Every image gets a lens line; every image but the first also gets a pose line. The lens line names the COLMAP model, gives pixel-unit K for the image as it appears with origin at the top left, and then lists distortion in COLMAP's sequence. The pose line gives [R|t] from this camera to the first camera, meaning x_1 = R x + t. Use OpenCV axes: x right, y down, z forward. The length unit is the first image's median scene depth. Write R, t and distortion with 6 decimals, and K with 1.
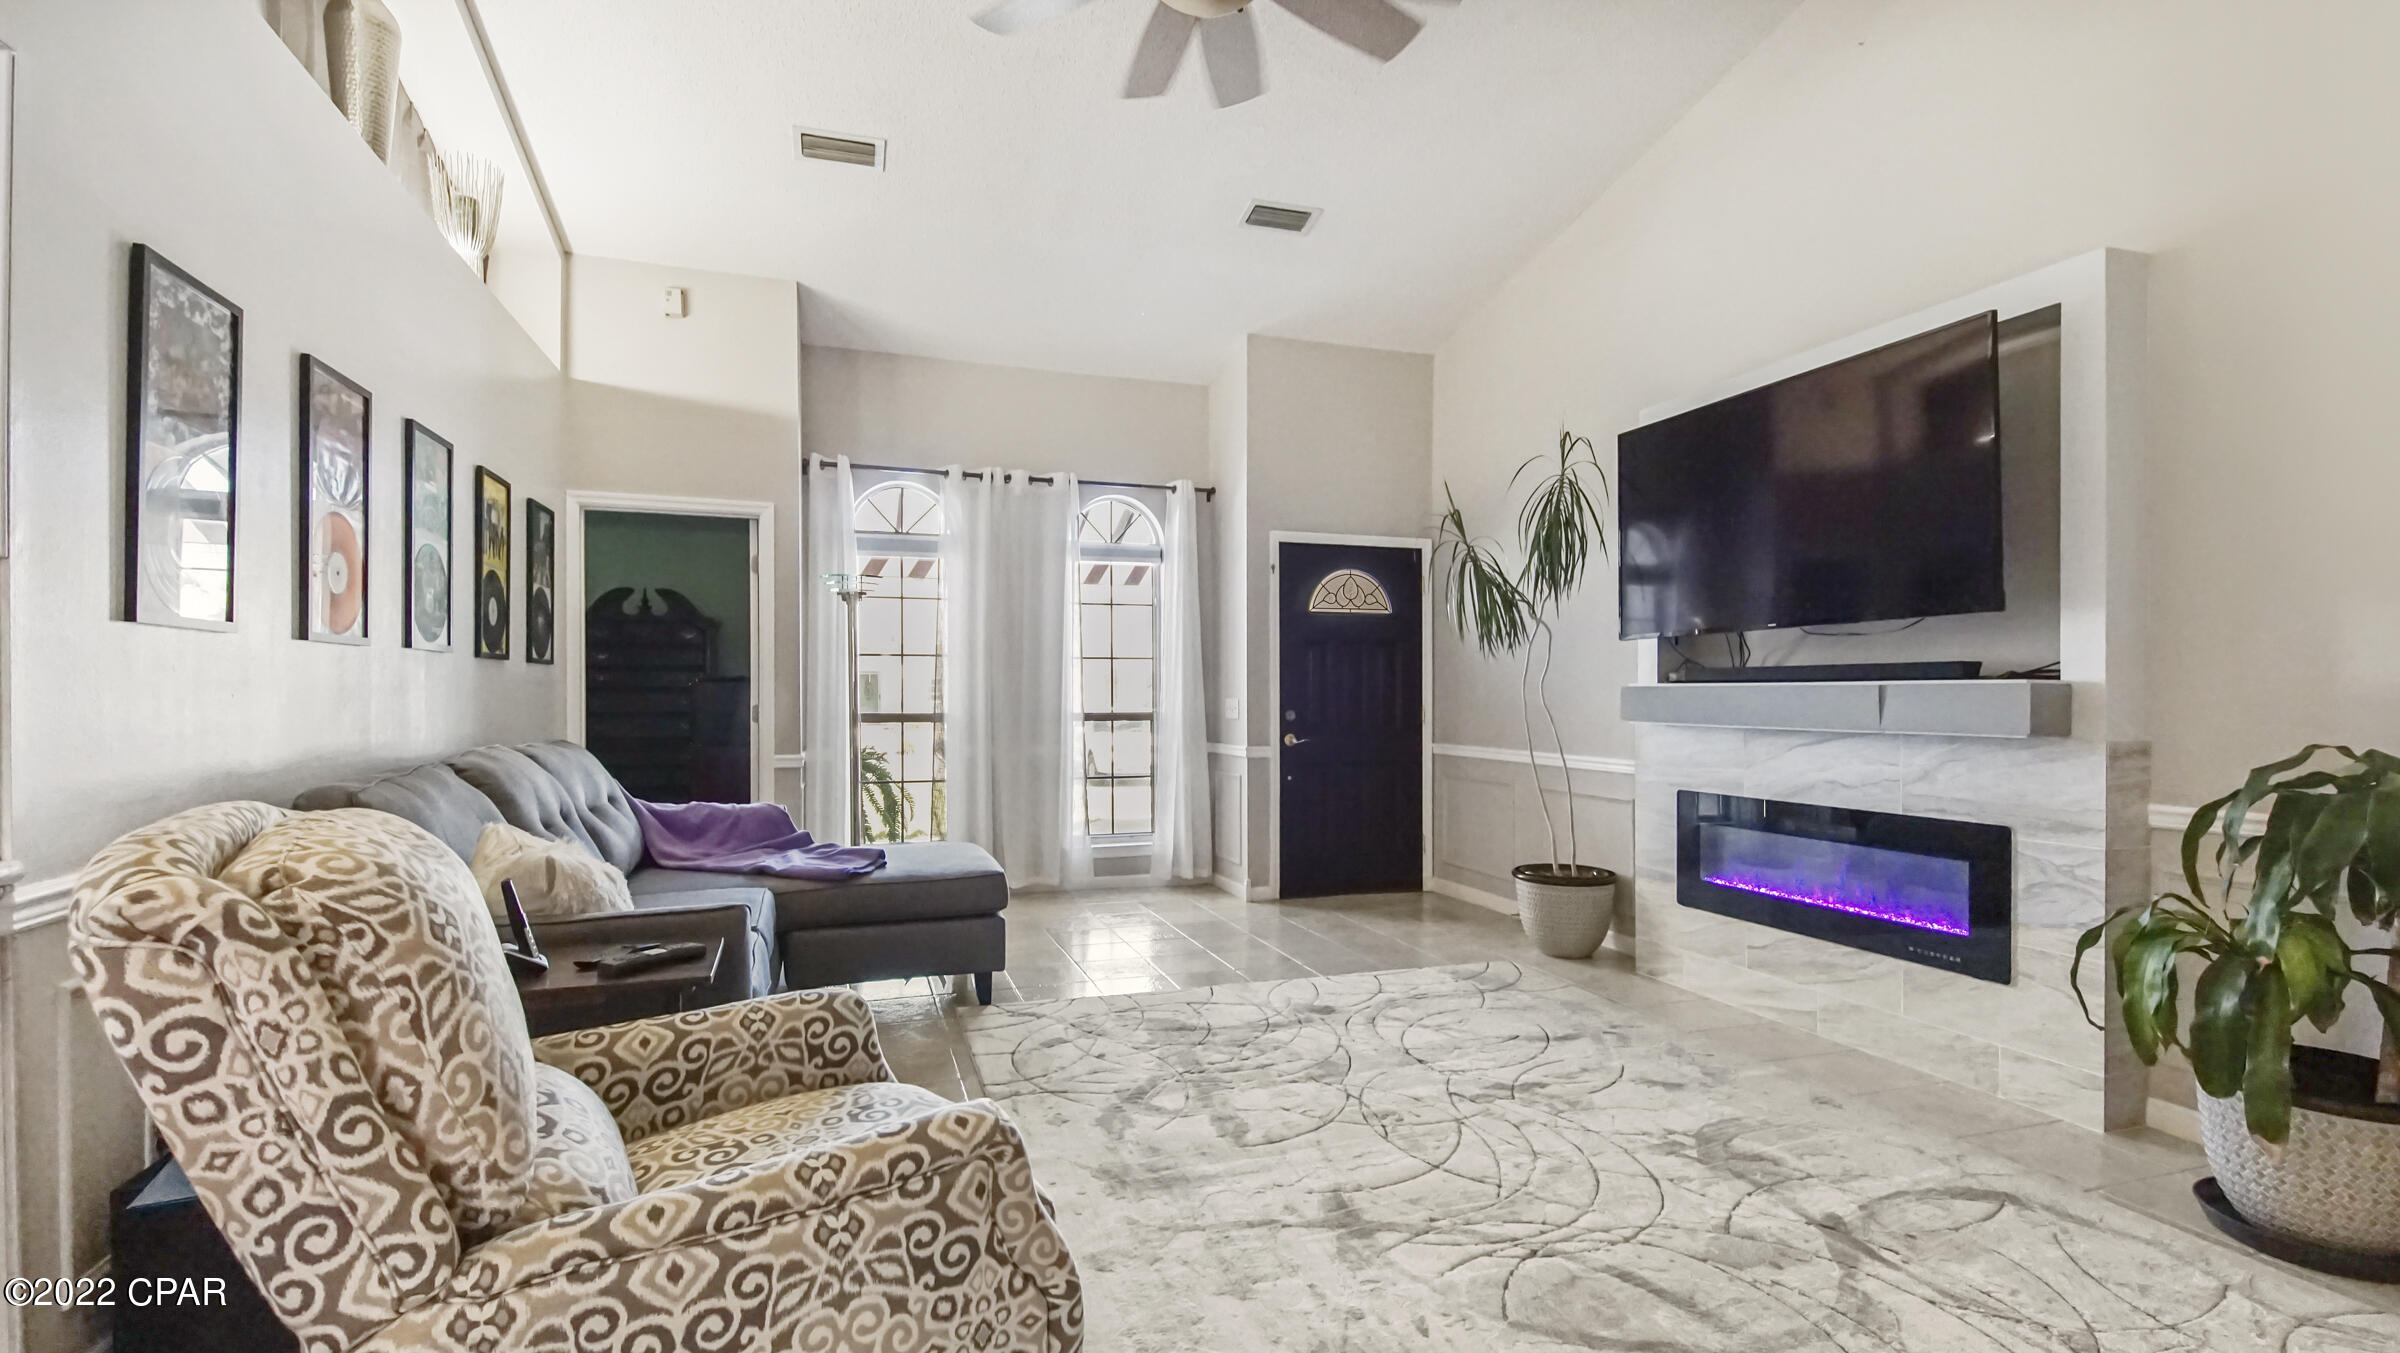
lens RADIAL K [[1058.9, 0, 1194.2], [0, 1058.9, 711.3], [0, 0, 1]] dist [0.034384, -0.022810]
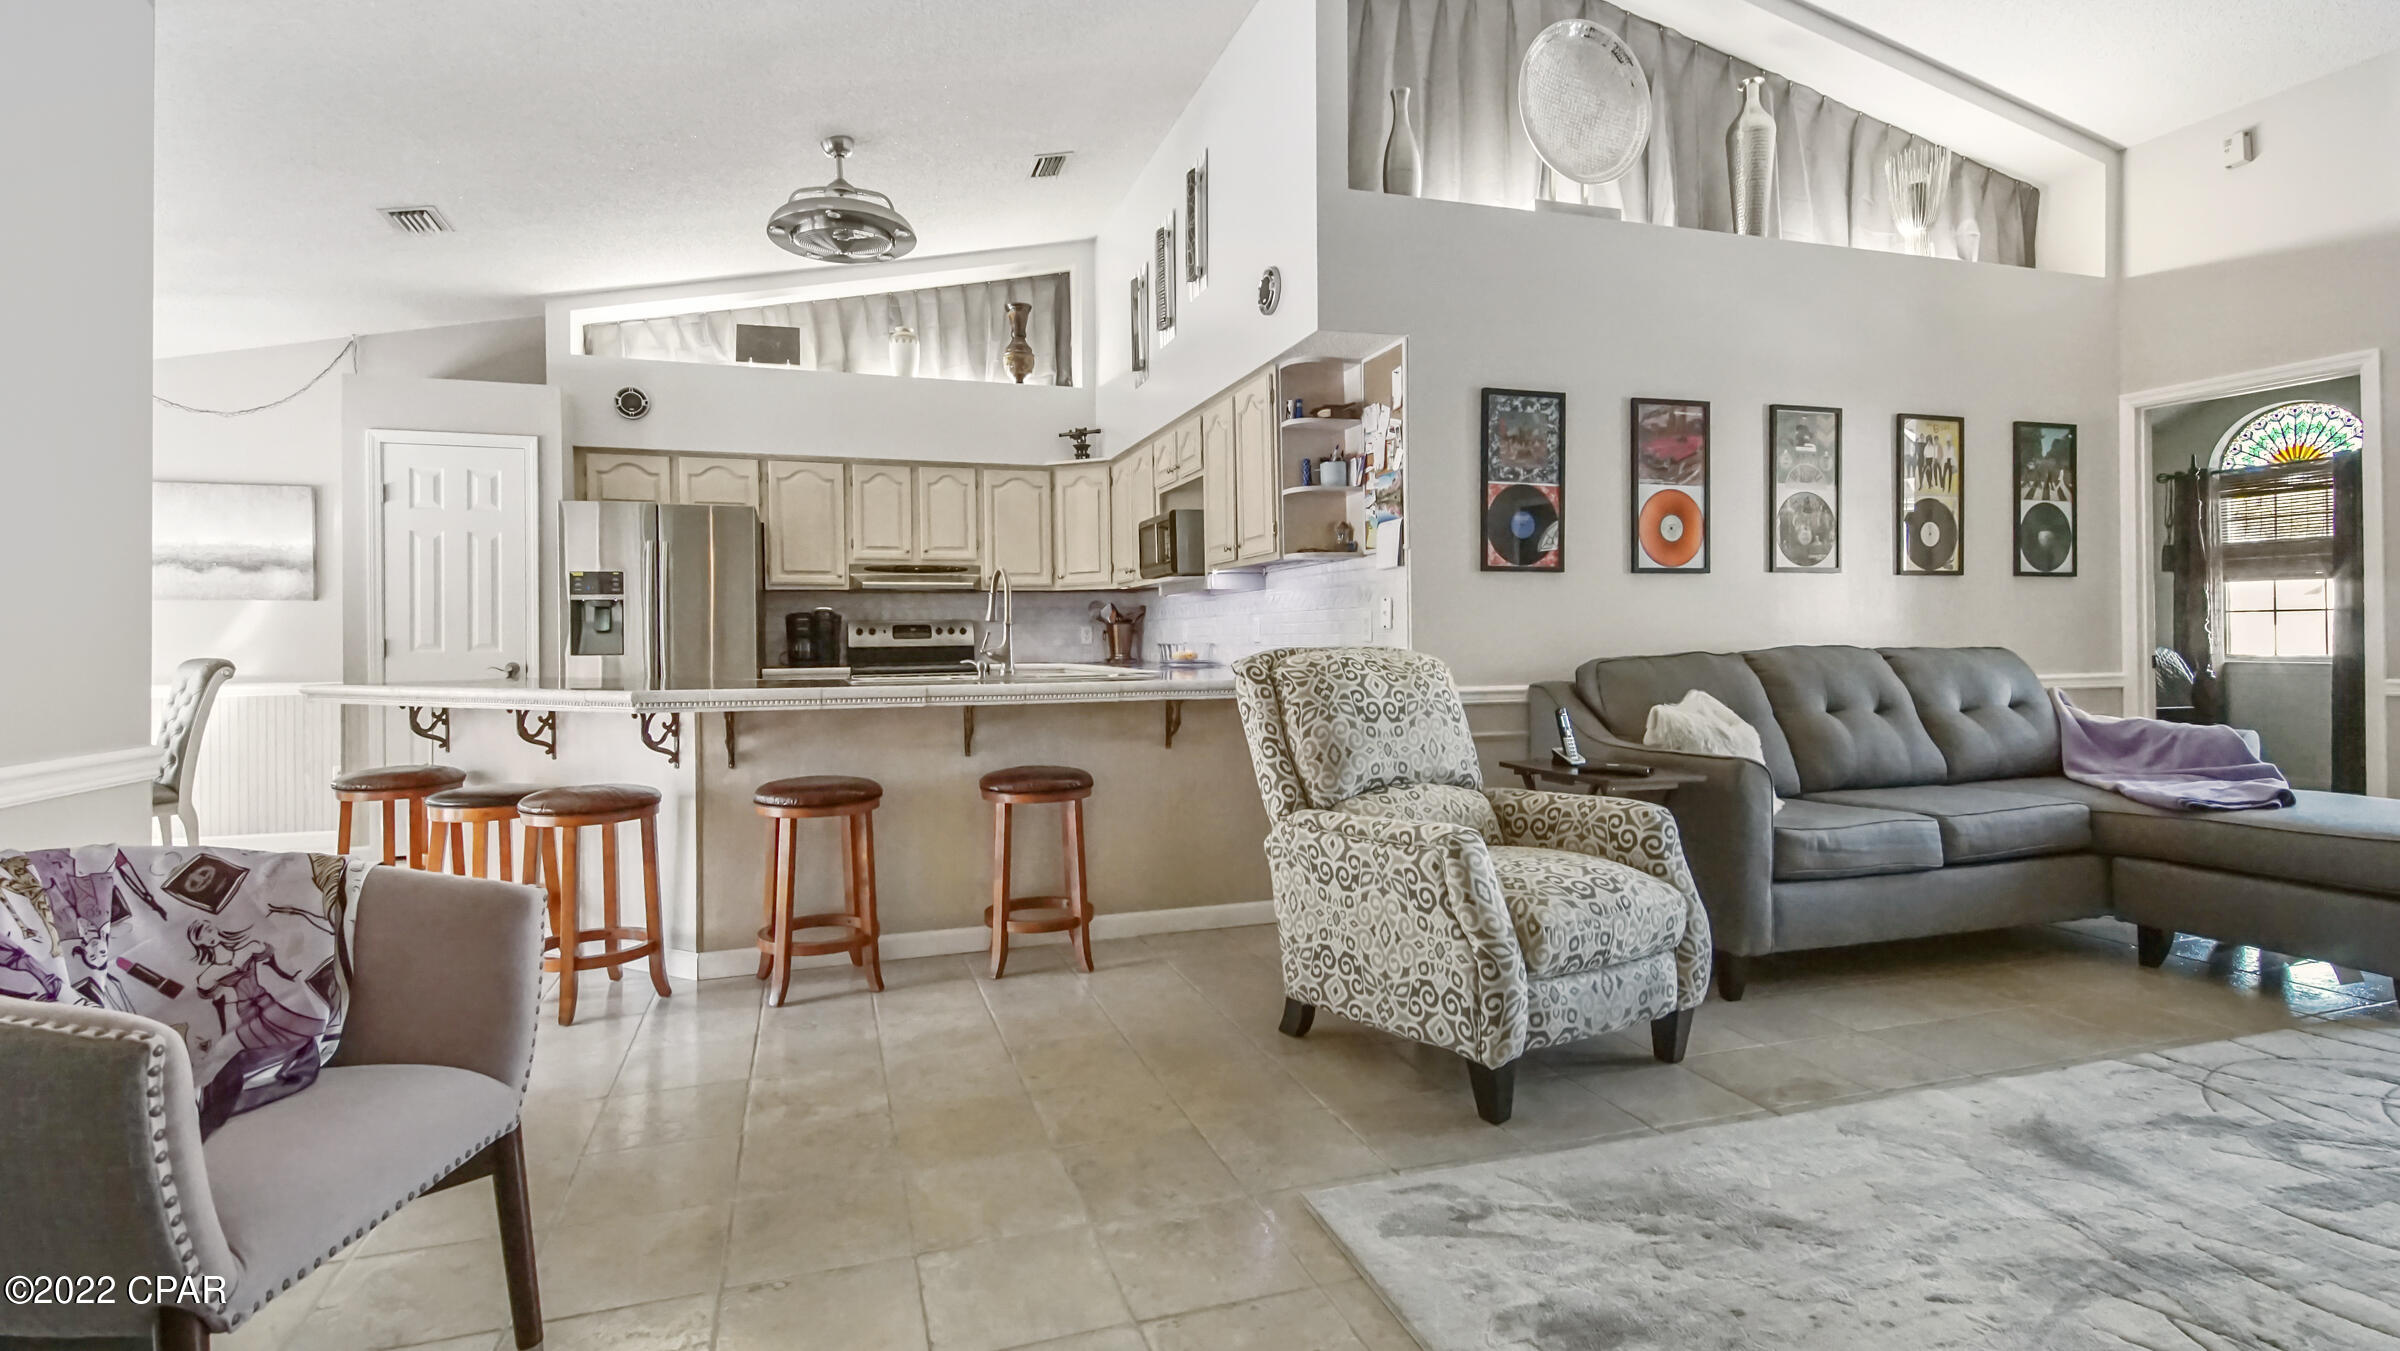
lens RADIAL K [[1058.9, 0, 1194.2], [0, 1058.9, 710.3], [0, 0, 1]] dist [0.034384, -0.022810]
pose [[0.020101, 0.064484, -0.997716, 0.647764], [-0.005692, 0.997909, 0.064382, 0.034164], [0.999782, 0.004385, 0.020426, 0.240234]]
